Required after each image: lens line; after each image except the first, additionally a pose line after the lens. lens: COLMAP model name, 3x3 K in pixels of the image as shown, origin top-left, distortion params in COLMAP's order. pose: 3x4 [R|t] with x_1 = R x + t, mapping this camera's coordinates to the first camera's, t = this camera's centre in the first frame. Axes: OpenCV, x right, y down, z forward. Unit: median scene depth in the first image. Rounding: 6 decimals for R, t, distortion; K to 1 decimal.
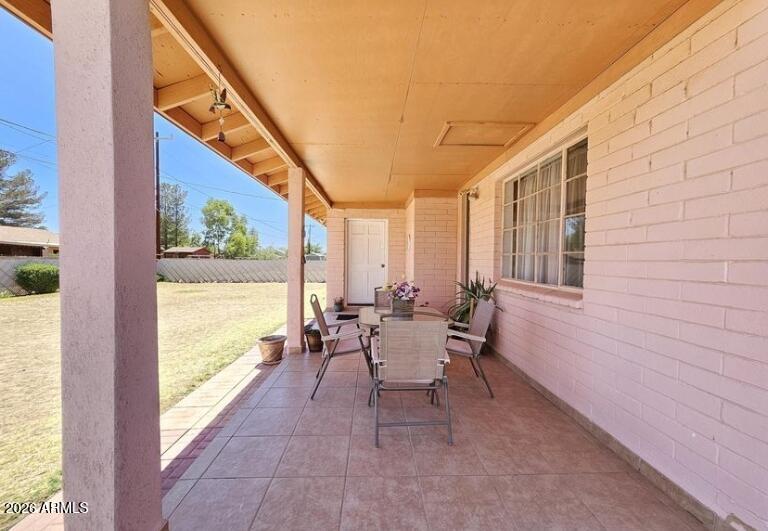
lens RADIAL K [[309.8, 0, 384.0], [0, 309.8, 265.5], [0, 0, 1]] dist [-0.000541, -0.000015]
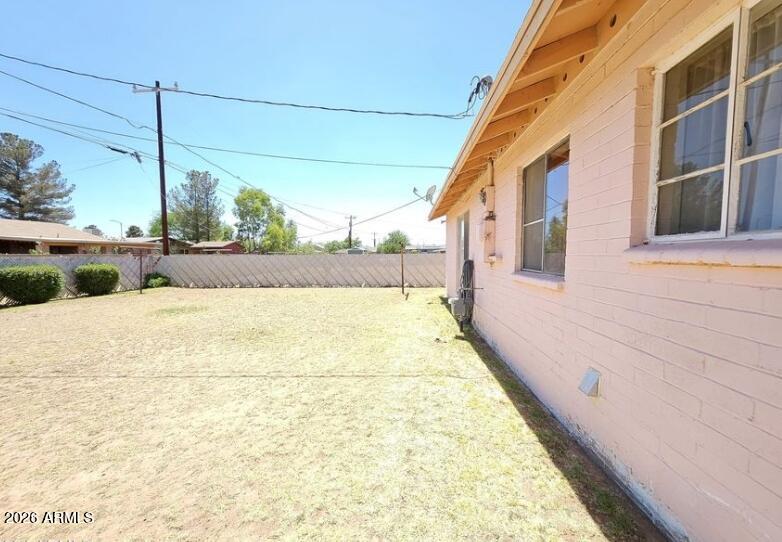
lens RADIAL K [[315.5, 0, 391.0], [0, 315.5, 271.0], [0, 0, 1]] dist [-0.000541, -0.000015]
pose [[0.995027, -0.008173, -0.099271, -0.053667], [0.011789, 0.999286, 0.035891, -0.001849], [0.098907, -0.036883, 0.994413, 0.140606]]
